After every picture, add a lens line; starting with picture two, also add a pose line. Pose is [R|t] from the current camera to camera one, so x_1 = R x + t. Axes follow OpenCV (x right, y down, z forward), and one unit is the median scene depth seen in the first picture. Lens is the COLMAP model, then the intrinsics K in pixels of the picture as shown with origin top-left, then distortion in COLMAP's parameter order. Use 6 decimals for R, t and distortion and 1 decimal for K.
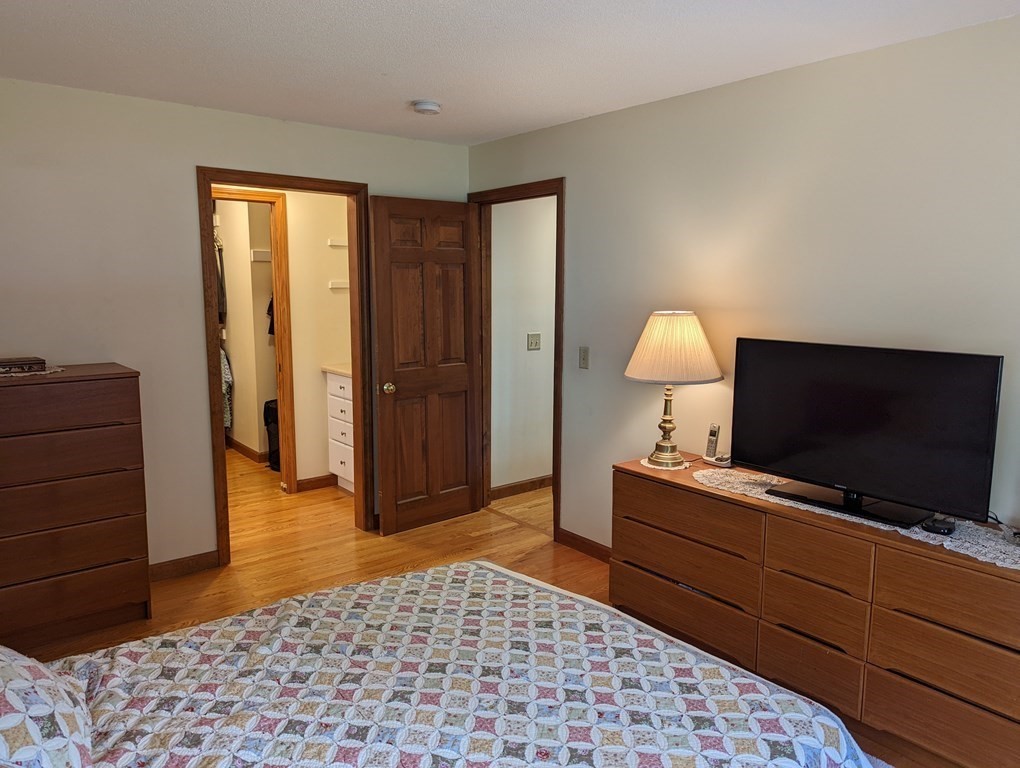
lens RADIAL K [[727.4, 0, 510.0], [0, 727.4, 384.0], [0, 0, 1]] dist [0.079191, -0.090856]
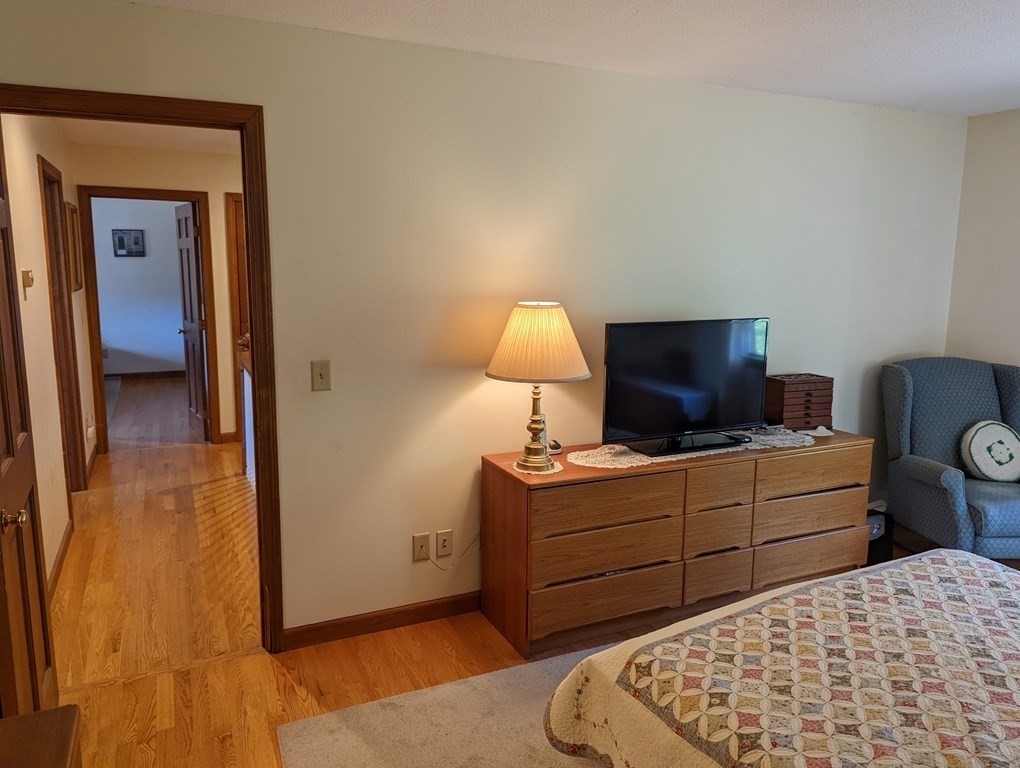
lens RADIAL K [[727.4, 0, 510.0], [0, 727.4, 384.0], [0, 0, 1]] dist [0.079191, -0.090856]
pose [[0.236925, -0.162729, 0.957802, -0.882459], [0.131200, 0.982200, 0.134420, -0.163618], [-0.962628, 0.093816, 0.254058, 1.055473]]
